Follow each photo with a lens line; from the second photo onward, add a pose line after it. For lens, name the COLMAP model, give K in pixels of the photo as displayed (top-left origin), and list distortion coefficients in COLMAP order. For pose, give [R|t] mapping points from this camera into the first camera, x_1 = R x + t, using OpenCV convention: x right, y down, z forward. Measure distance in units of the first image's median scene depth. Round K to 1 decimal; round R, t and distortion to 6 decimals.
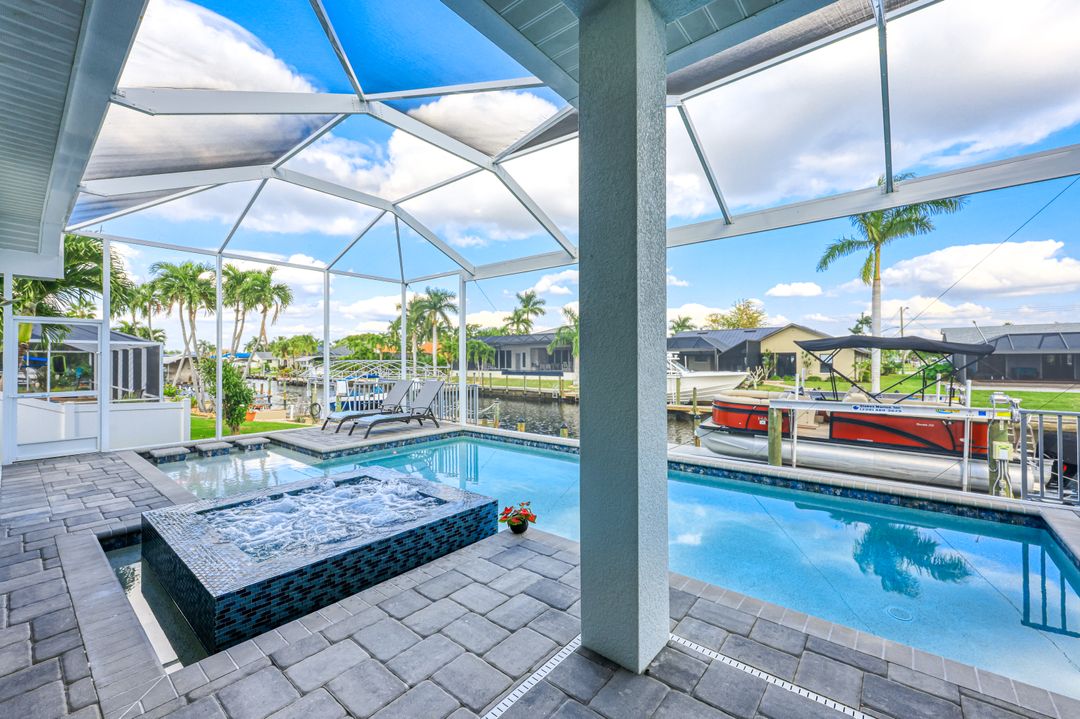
lens RADIAL K [[437.2, 0, 541.6], [0, 437.2, 360.5], [0, 0, 1]] dist [-0.002225, -0.000076]
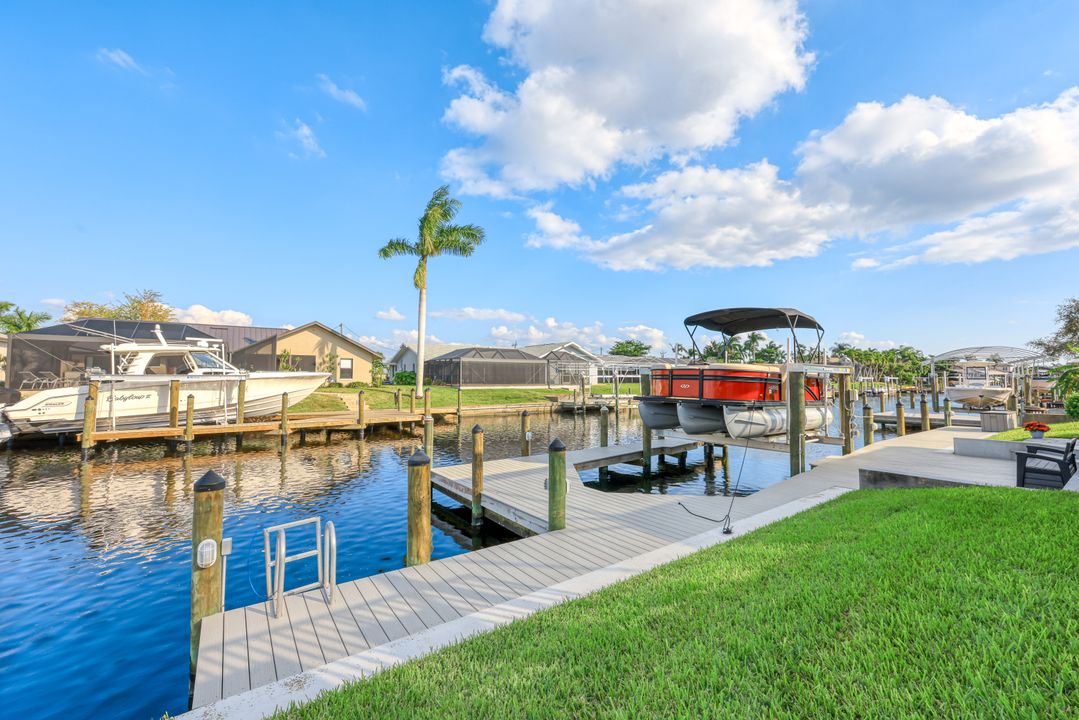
lens RADIAL K [[434.7, 0, 537.7], [0, 434.7, 360.3], [0, 0, 1]] dist [-0.001350, 0.000194]
pose [[0.269691, 0.046617, 0.961818, -0.127596], [0.001480, 0.998806, -0.048825, 0.032918], [-0.962946, 0.014591, 0.269300, 0.326720]]
